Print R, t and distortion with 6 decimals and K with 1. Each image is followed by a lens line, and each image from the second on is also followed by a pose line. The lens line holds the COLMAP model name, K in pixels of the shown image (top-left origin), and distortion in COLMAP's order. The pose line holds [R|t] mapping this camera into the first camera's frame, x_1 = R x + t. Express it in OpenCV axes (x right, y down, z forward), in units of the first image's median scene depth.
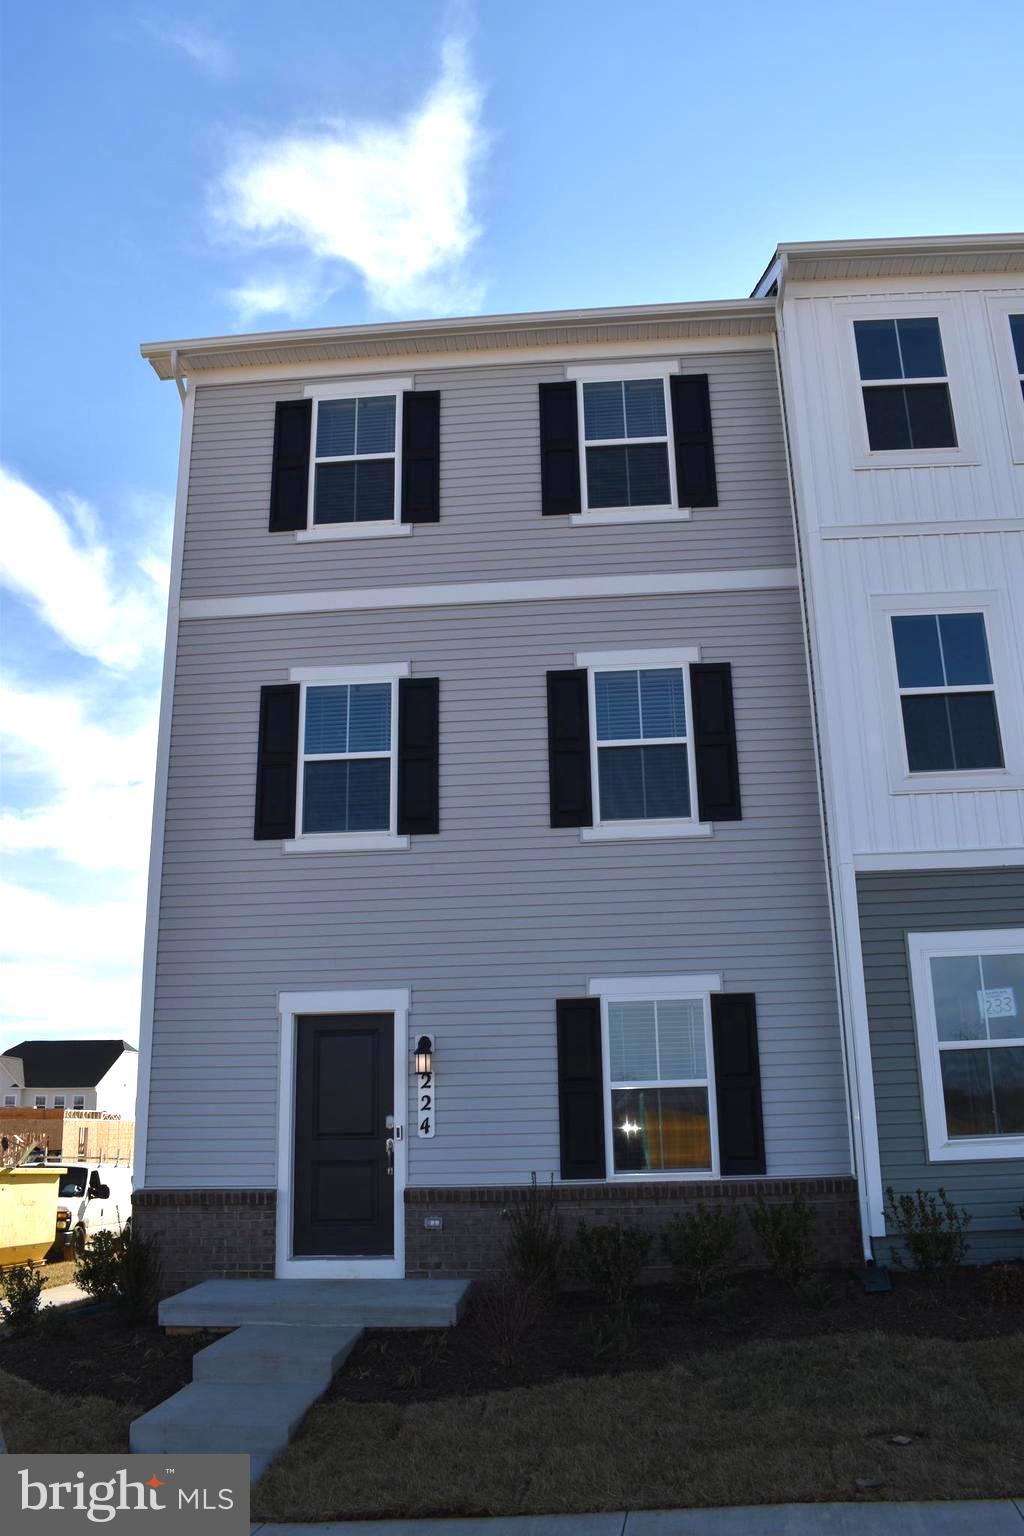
lens RADIAL K [[1192.9, 0, 512.0], [0, 1192.9, 768.0], [0, 0, 1]] dist [-0.105035, 0.008738]
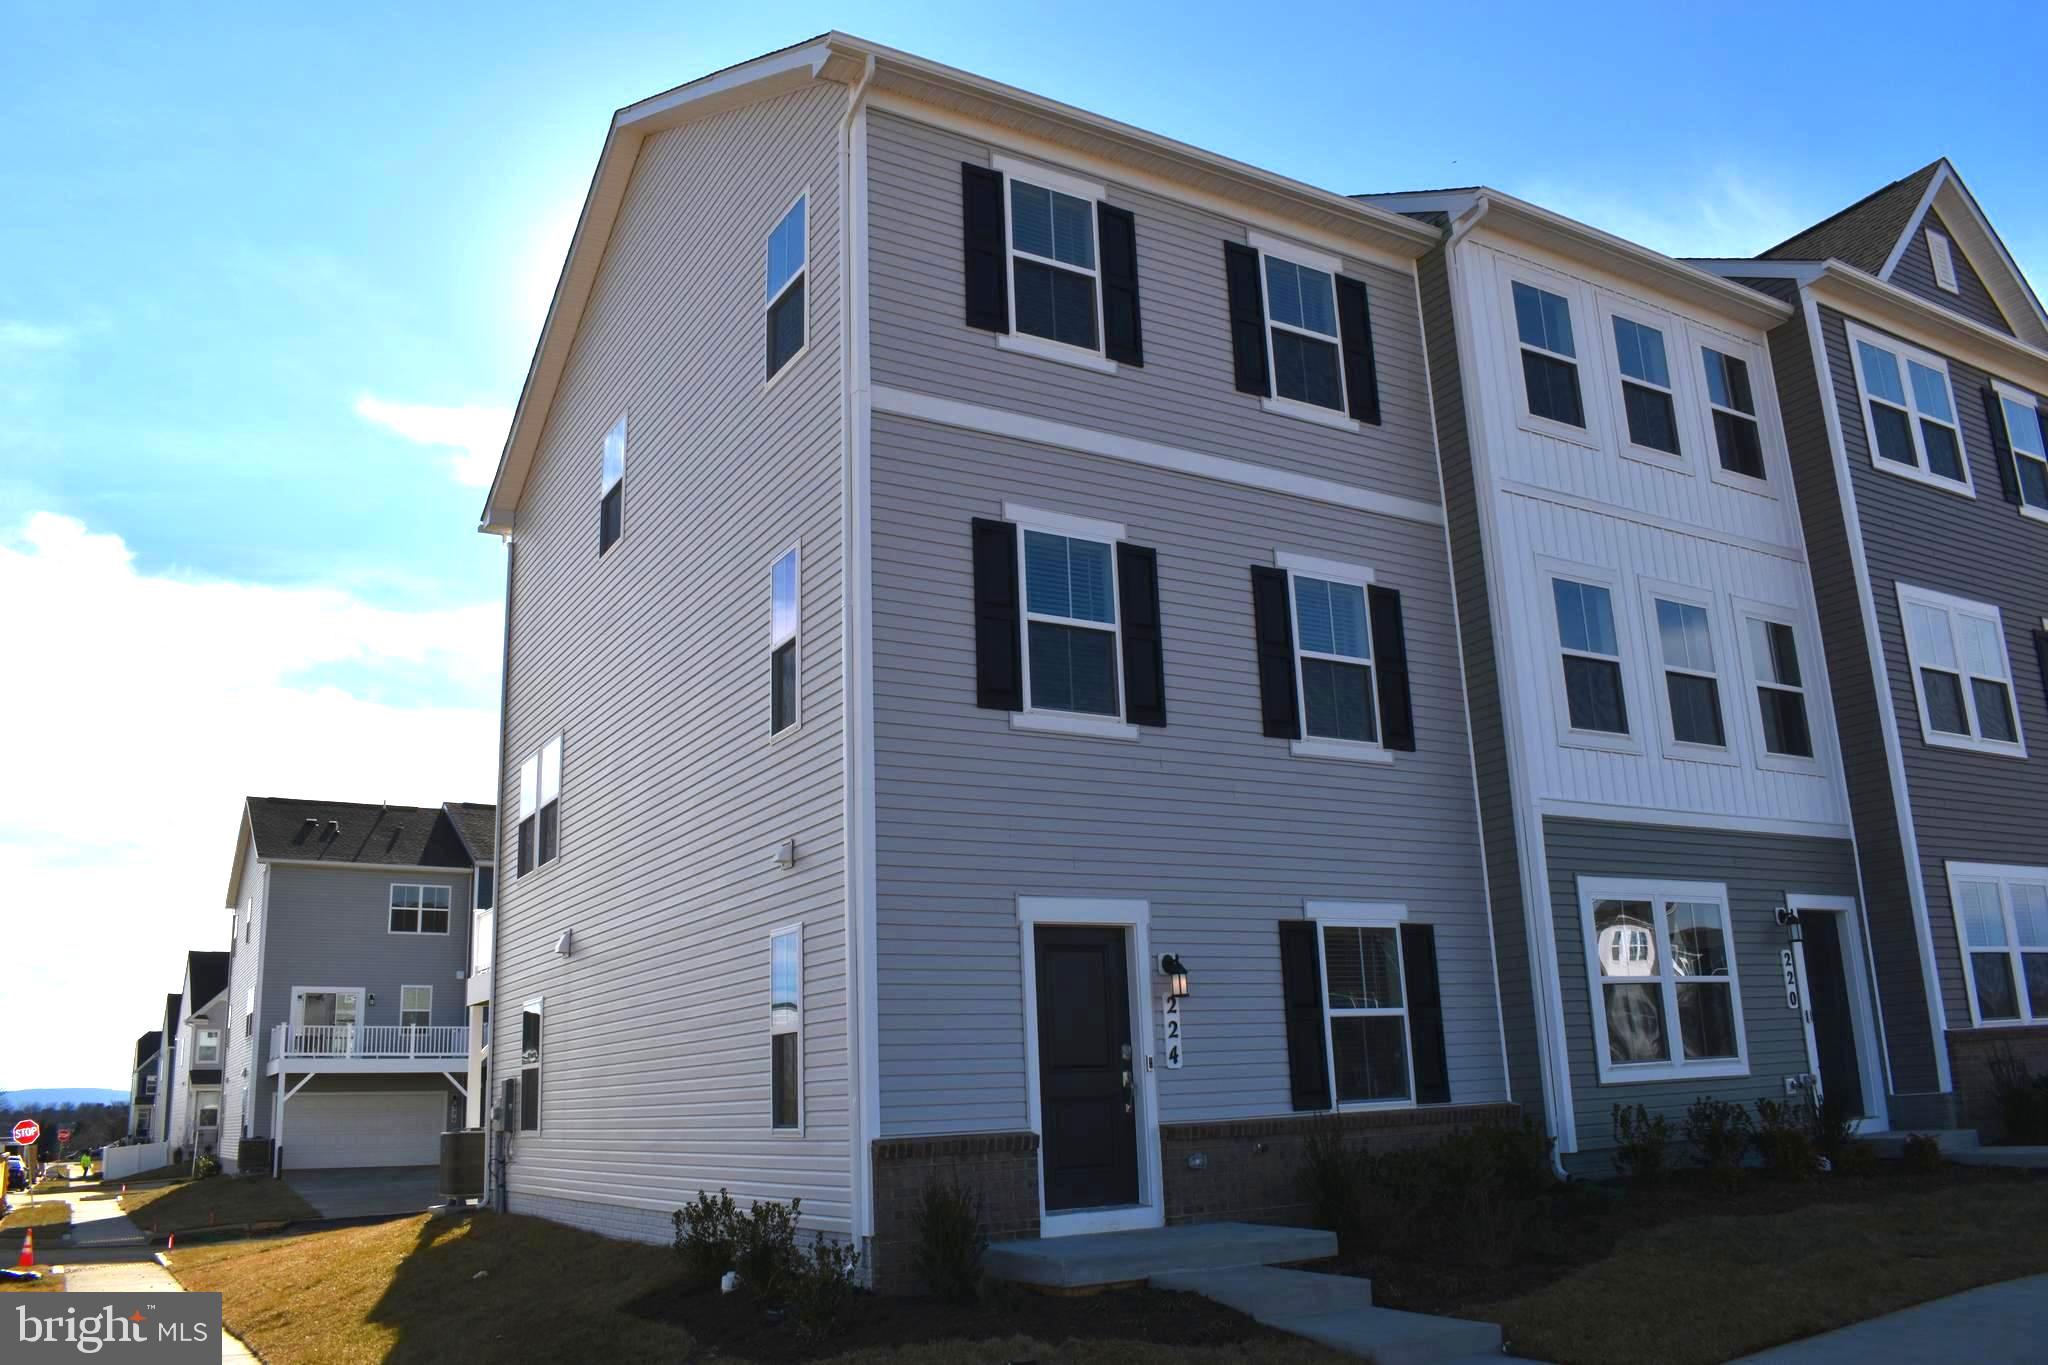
lens RADIAL K [[1590.5, 0, 1018.5], [0, 1590.5, 678.3], [0, 0, 1]] dist [-0.105035, 0.008738]
pose [[0.819712, 0.140002, 0.555402, -0.847054], [-0.143530, 0.988937, -0.037449, 0.082467], [-0.554500, -0.049019, 0.830738, 0.091301]]
